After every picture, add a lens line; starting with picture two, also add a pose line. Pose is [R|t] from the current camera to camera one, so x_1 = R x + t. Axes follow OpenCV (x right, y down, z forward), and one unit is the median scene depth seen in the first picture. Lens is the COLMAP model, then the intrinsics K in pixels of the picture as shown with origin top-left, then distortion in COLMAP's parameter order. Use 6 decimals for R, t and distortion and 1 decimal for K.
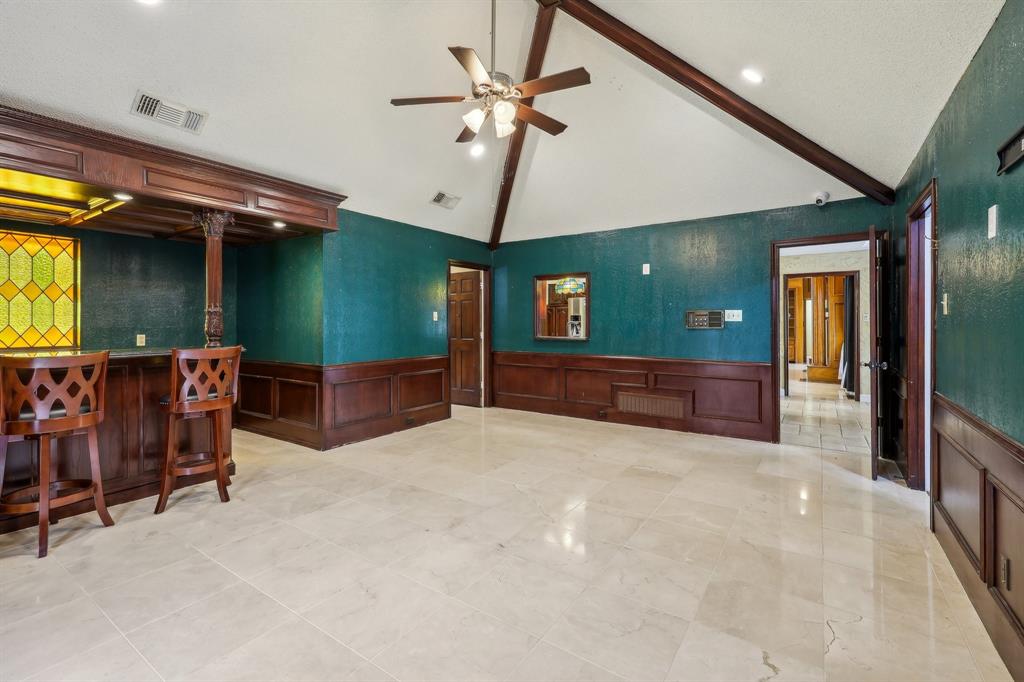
lens RADIAL K [[444.3, 0, 513.7], [0, 444.3, 331.8], [0, 0, 1]] dist [0.001258, -0.000154]
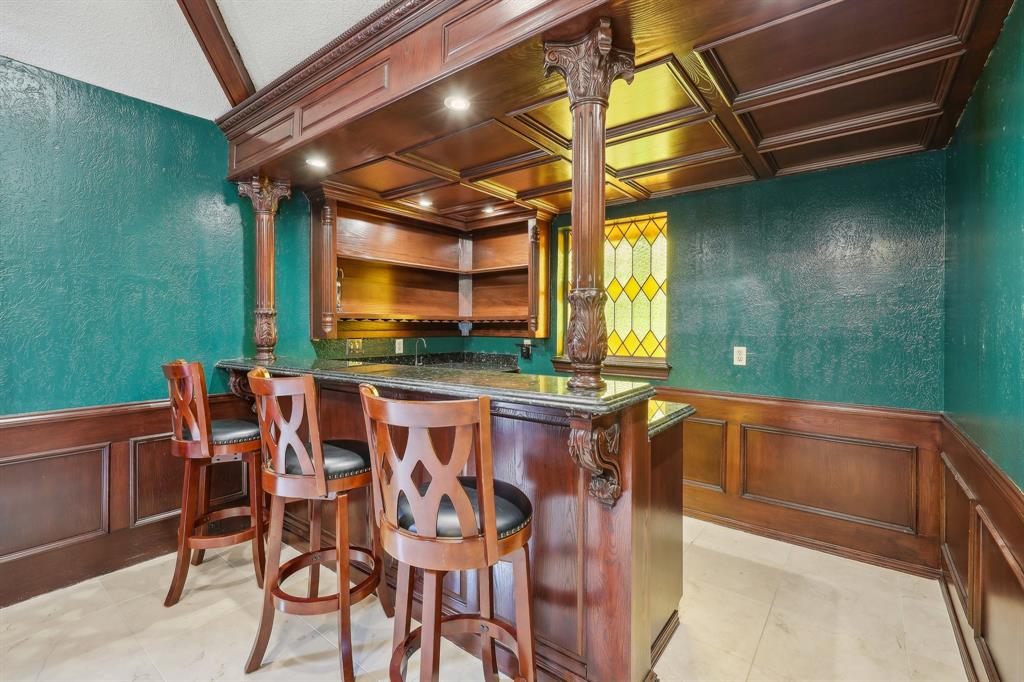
lens RADIAL K [[444.3, 0, 513.7], [0, 444.3, 331.8], [0, 0, 1]] dist [0.001258, -0.000154]
pose [[-0.044699, 0.015426, -0.998881, -0.236412], [-0.023081, 0.999598, 0.016470, -0.018955], [0.998734, 0.023791, -0.044324, 0.785438]]
